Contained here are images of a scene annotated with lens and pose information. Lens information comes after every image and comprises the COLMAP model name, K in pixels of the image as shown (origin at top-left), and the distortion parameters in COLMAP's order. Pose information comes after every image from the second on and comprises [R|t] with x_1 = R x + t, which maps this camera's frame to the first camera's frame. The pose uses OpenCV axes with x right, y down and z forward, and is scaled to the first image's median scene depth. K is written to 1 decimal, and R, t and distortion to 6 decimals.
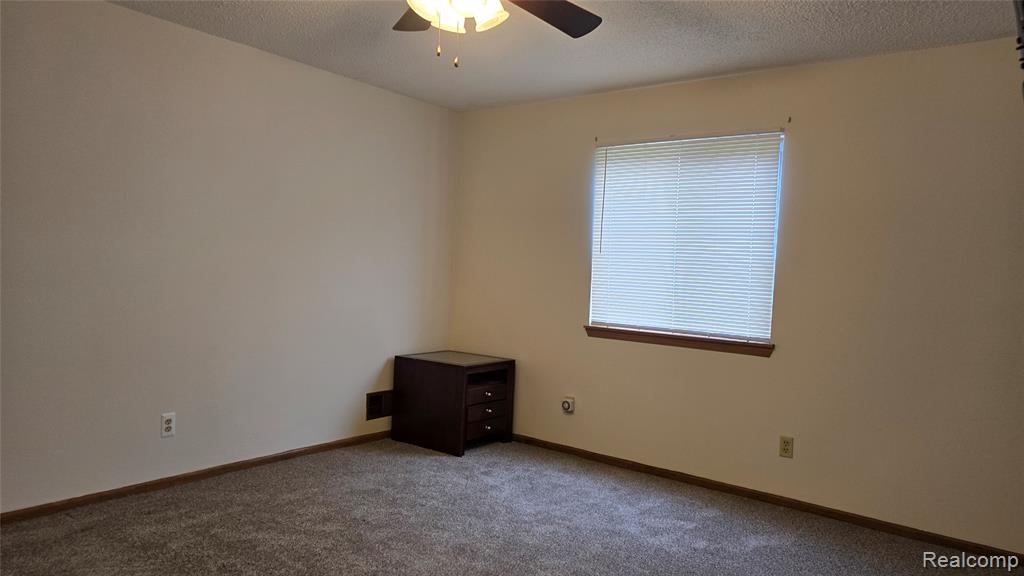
lens RADIAL K [[686.4, 0, 512.0], [0, 686.4, 288.0], [0, 0, 1]] dist [0.057724, -0.064843]
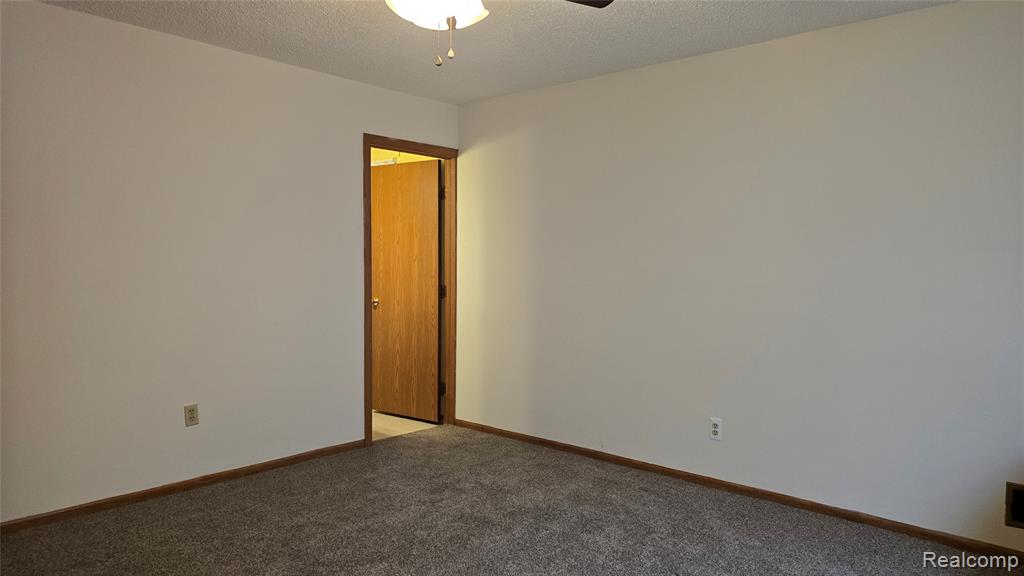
lens RADIAL K [[686.4, 0, 512.0], [0, 686.4, 288.0], [0, 0, 1]] dist [0.057724, -0.064843]
pose [[-0.066977, 0.000719, -0.997754, 0.579902], [-0.045494, 0.998958, 0.003773, -0.007974], [0.996717, 0.045644, -0.066874, 0.750598]]
